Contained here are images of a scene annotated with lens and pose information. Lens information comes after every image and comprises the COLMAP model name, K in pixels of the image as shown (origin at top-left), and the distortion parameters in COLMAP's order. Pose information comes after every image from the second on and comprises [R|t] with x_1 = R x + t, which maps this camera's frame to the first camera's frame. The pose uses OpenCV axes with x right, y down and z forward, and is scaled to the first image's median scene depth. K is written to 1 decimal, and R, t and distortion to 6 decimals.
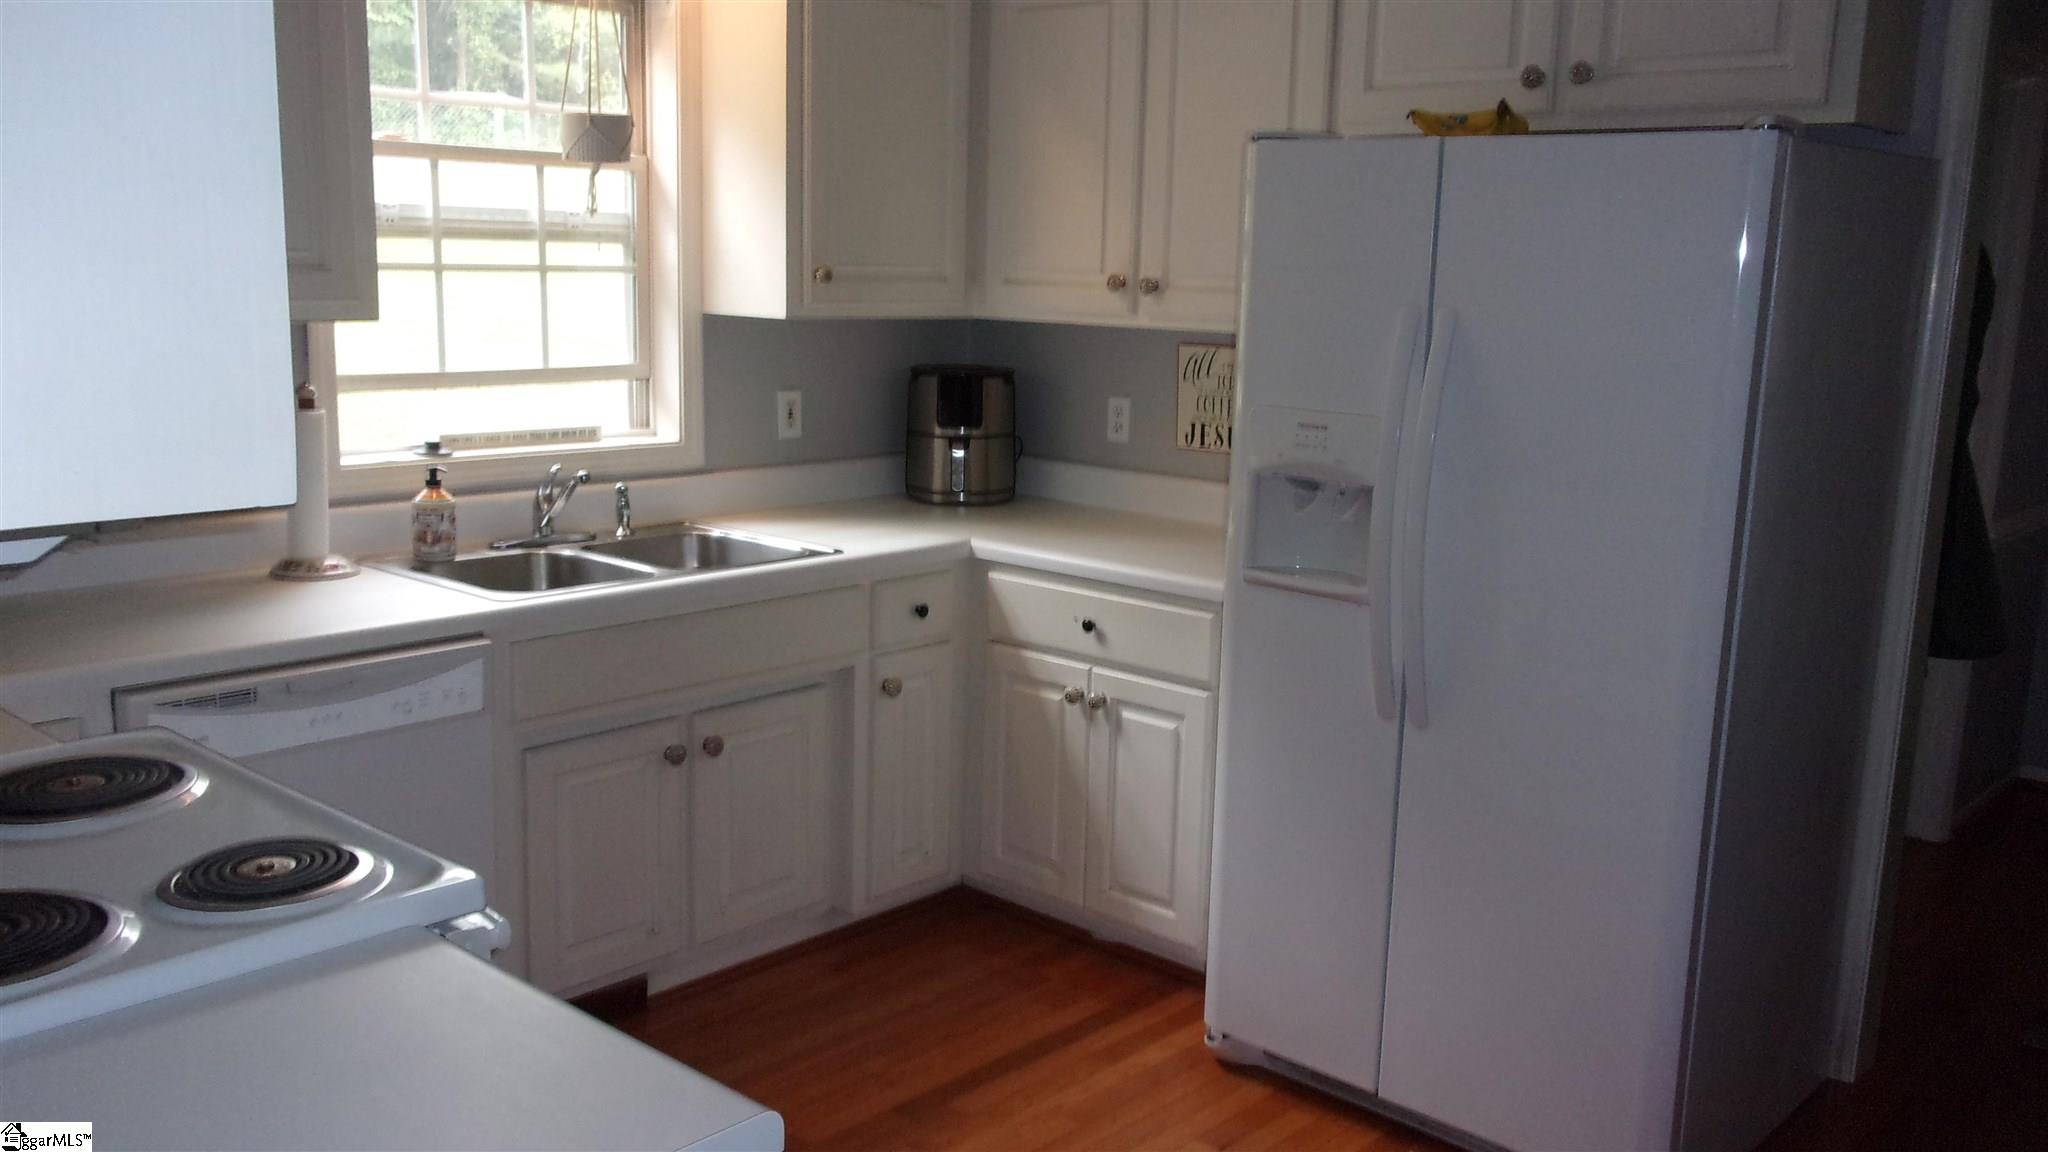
lens RADIAL K [[1747.2, 0, 1024.0], [0, 1747.2, 576.0], [0, 0, 1]] dist [-0.008867, -0.005150]
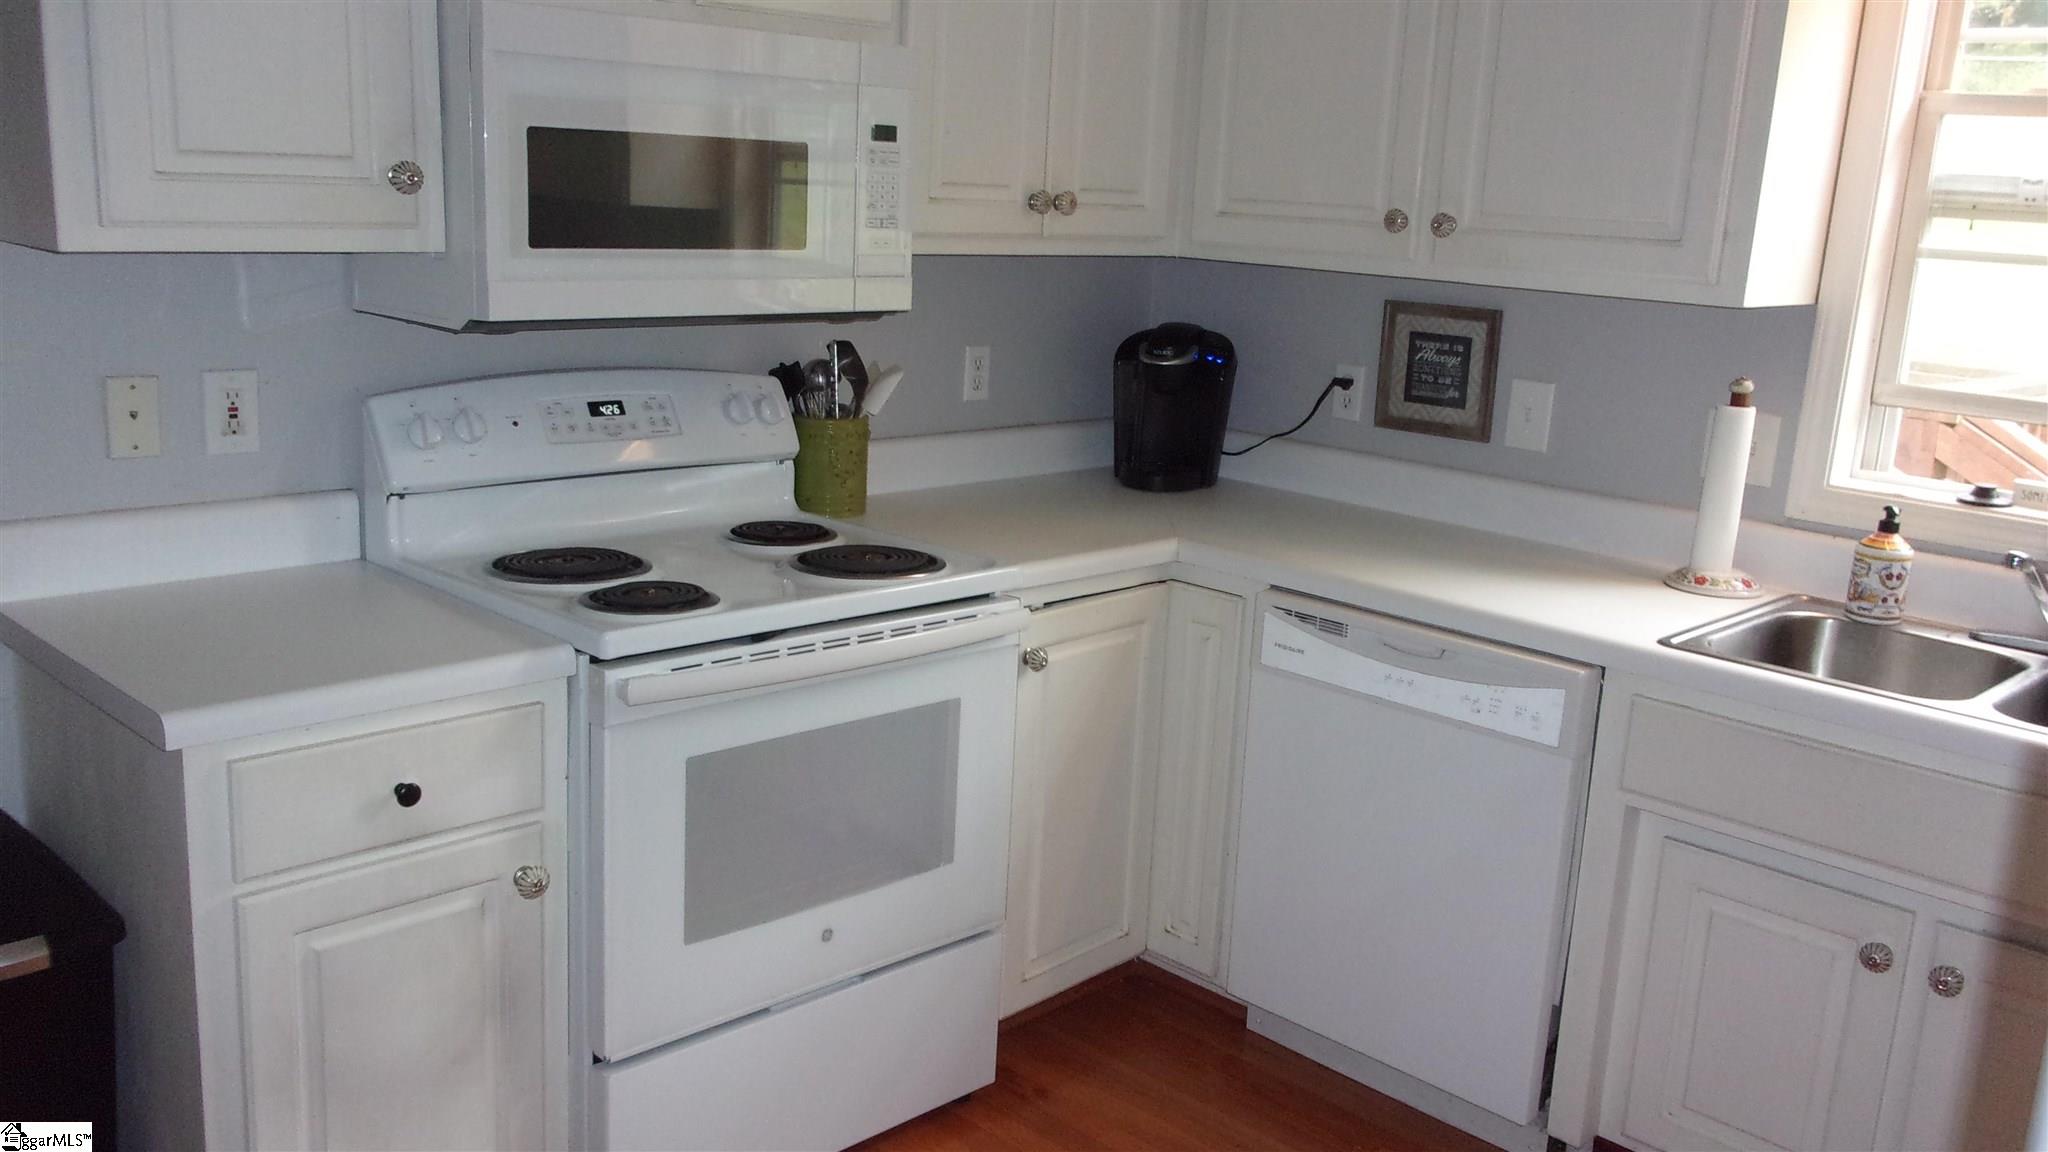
lens RADIAL K [[1747.2, 0, 1024.0], [0, 1747.2, 576.0], [0, 0, 1]] dist [-0.008867, -0.005150]
pose [[-0.037227, 0.202424, -0.978590, 0.527267], [-0.230563, 0.951108, 0.205511, -0.120616], [0.972345, 0.233277, 0.011265, 0.716922]]
